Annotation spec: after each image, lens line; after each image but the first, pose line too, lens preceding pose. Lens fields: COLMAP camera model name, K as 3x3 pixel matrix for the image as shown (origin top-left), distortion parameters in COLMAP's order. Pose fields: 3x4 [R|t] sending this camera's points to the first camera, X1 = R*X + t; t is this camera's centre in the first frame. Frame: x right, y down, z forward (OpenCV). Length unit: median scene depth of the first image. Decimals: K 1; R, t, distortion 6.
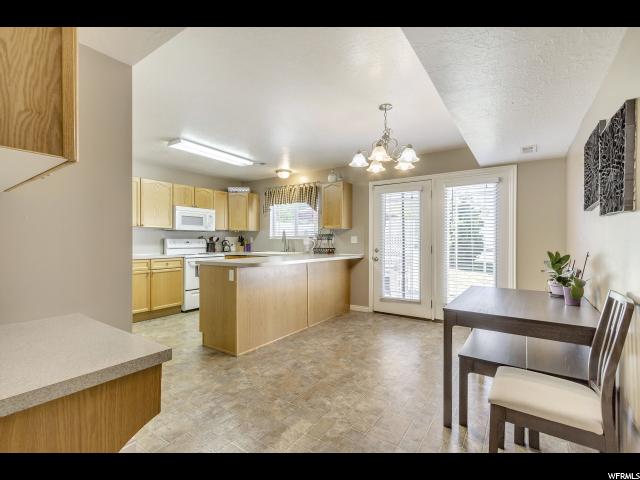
lens RADIAL K [[294.0, 0, 318.3], [0, 294.0, 240.6], [0, 0, 1]] dist [0.002069, 0.000221]
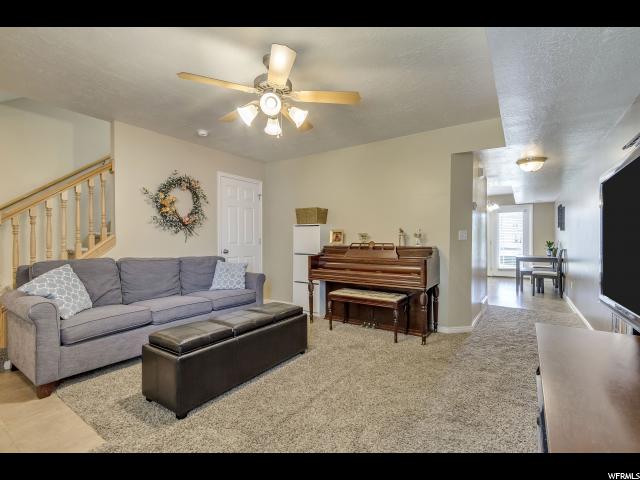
lens RADIAL K [[294.0, 0, 318.3], [0, 294.0, 240.6], [0, 0, 1]] dist [0.002069, 0.000221]
pose [[0.999991, -0.003228, 0.002786, -0.691690], [0.003219, 0.999989, 0.003329, 0.004656], [-0.002797, -0.003320, 0.999991, -0.885192]]
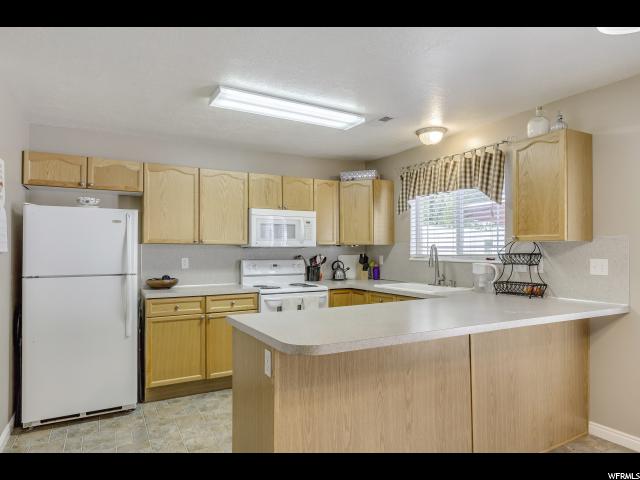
lens RADIAL K [[399.6, 0, 319.5], [0, 399.6, 245.0], [0, 0, 1]] dist [0.002791, 0.000214]
pose [[0.893593, -0.010816, -0.448748, 0.020553], [0.005308, 0.999894, -0.013532, -0.026131], [0.448847, 0.009710, 0.893556, 0.286297]]
